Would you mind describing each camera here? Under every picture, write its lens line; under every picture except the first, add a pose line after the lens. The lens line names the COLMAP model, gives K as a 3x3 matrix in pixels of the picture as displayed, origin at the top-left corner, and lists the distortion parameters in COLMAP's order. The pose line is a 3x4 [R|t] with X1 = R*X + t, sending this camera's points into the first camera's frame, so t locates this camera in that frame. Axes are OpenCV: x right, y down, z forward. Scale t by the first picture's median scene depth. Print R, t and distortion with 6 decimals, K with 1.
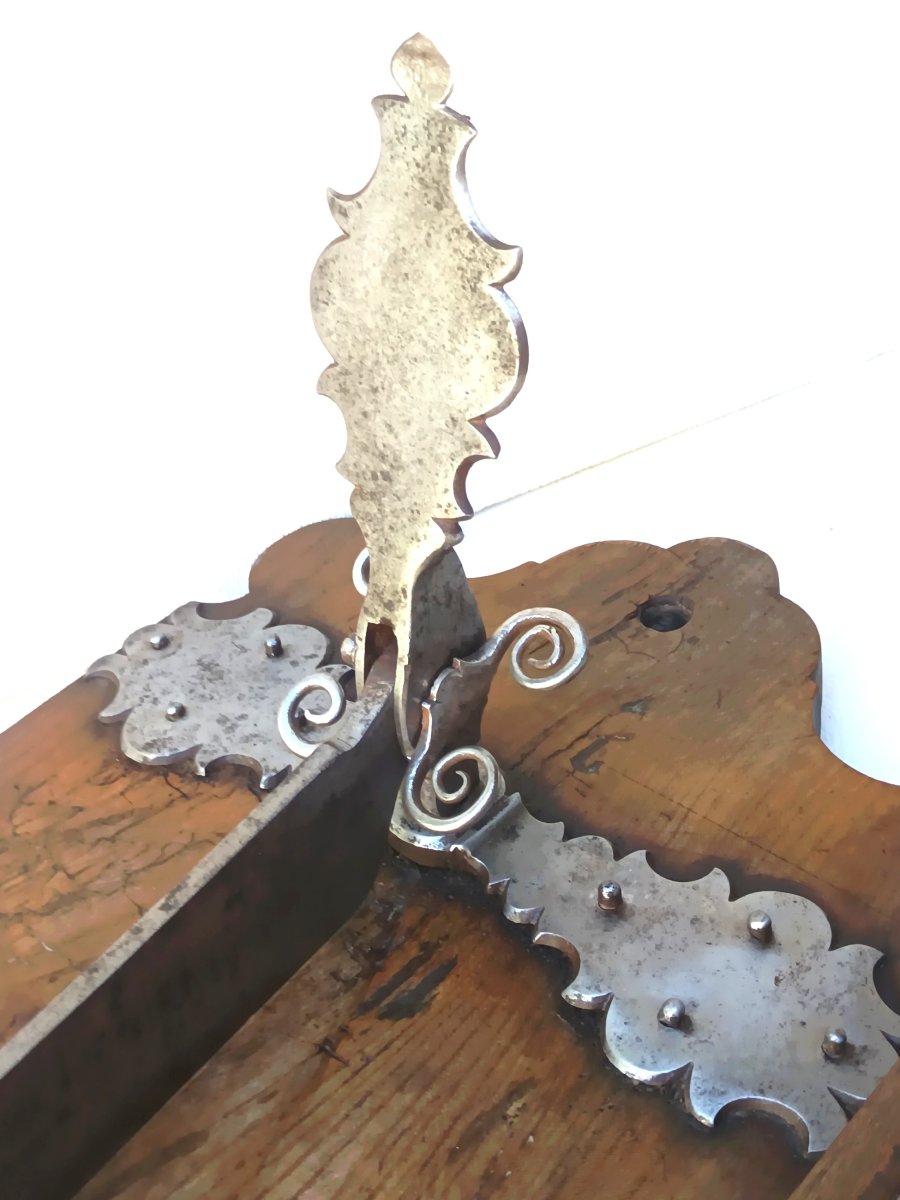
lens RADIAL K [[1654.1, 0, 450.0], [0, 1654.1, 600.0], [0, 0, 1]] dist [0.235409, -1.466921]
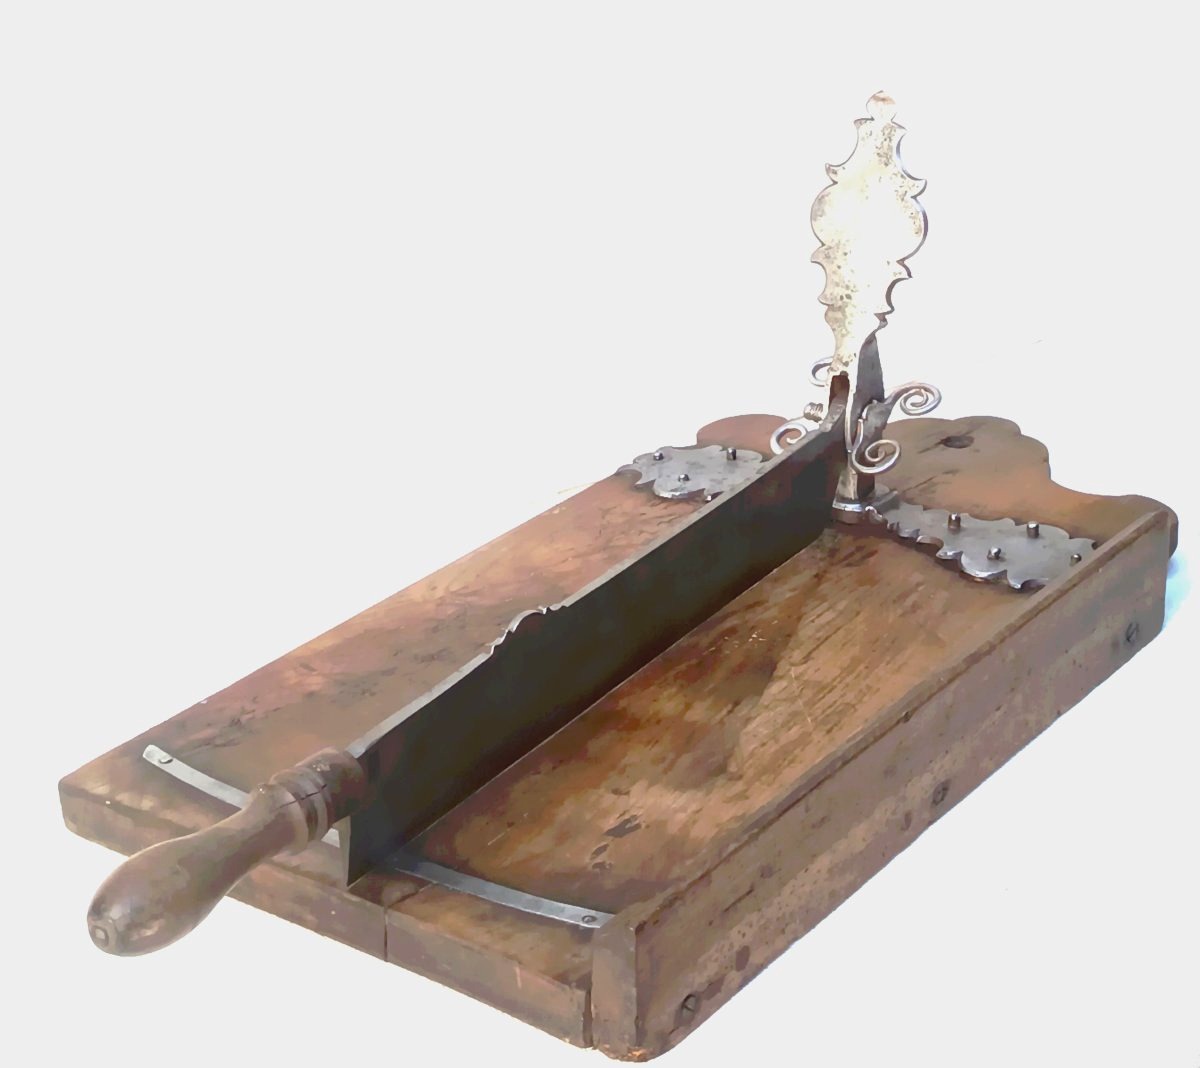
lens RADIAL K [[2548.5, 0, 599.7], [0, 2548.5, 461.0], [0, 0, 1]] dist [0.088975, 0.236880]
pose [[0.994755, 0.037299, 0.095241, -0.636113], [-0.006786, 0.953154, -0.302411, 1.073602], [-0.102059, 0.300178, 0.948408, -1.901387]]
